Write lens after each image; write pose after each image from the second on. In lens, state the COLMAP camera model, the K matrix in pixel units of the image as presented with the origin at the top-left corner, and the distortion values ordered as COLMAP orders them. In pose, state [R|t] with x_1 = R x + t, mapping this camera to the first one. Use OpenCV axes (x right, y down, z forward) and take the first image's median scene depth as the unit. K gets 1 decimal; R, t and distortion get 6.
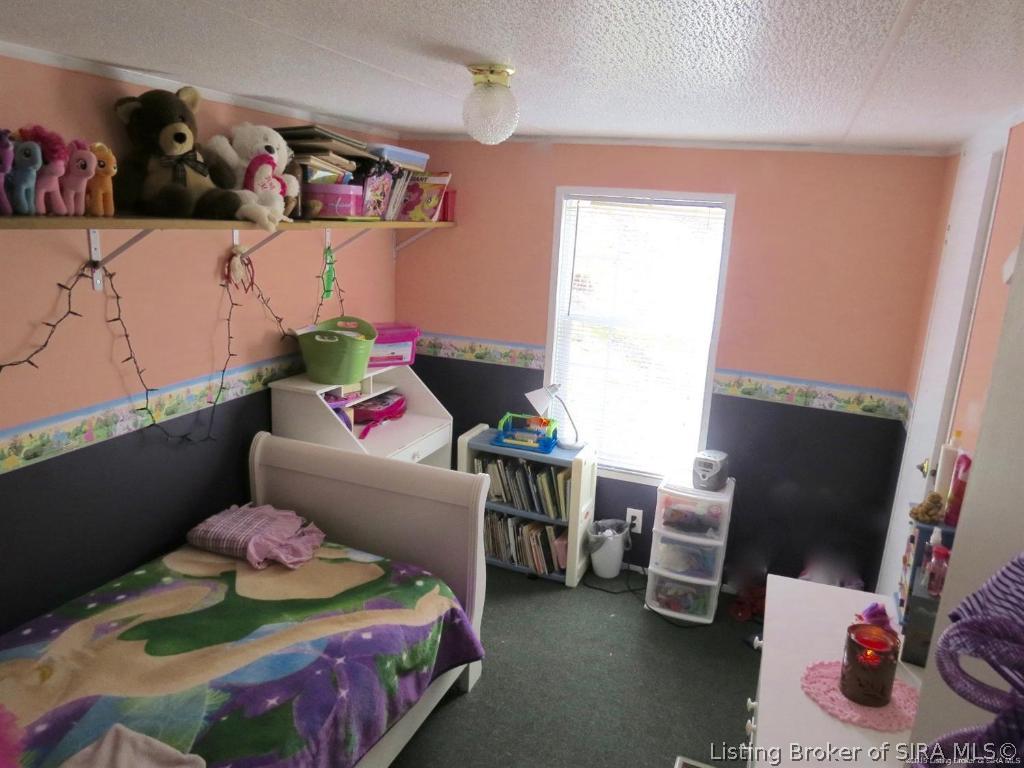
lens RADIAL K [[733.4, 0, 515.5], [0, 733.4, 385.6], [0, 0, 1]] dist [-0.029418, 0.012147]
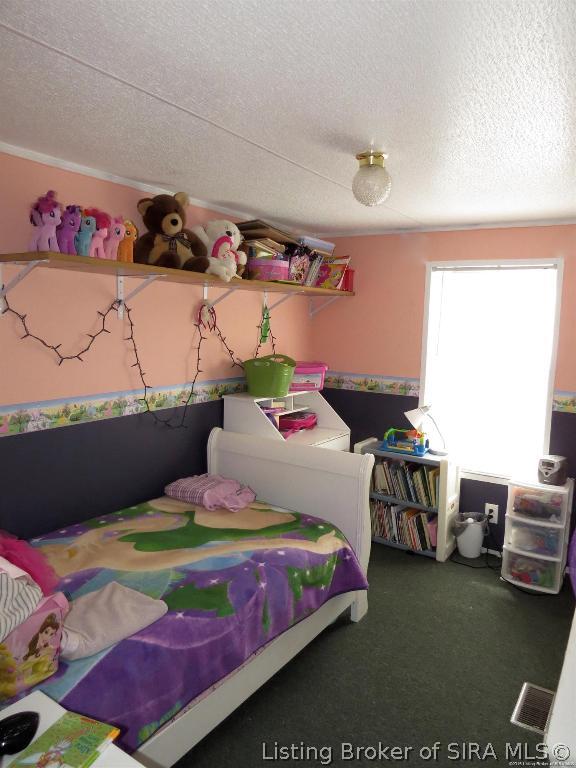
lens RADIAL K [[550.1, 0, 286.2], [0, 550.1, 383.9], [0, 0, 1]] dist [-0.029418, 0.012147]
pose [[0.976421, -0.003282, -0.215849, 0.027509], [-0.025859, 0.990906, -0.132046, 0.139361], [0.214320, 0.134514, 0.967457, -0.045229]]
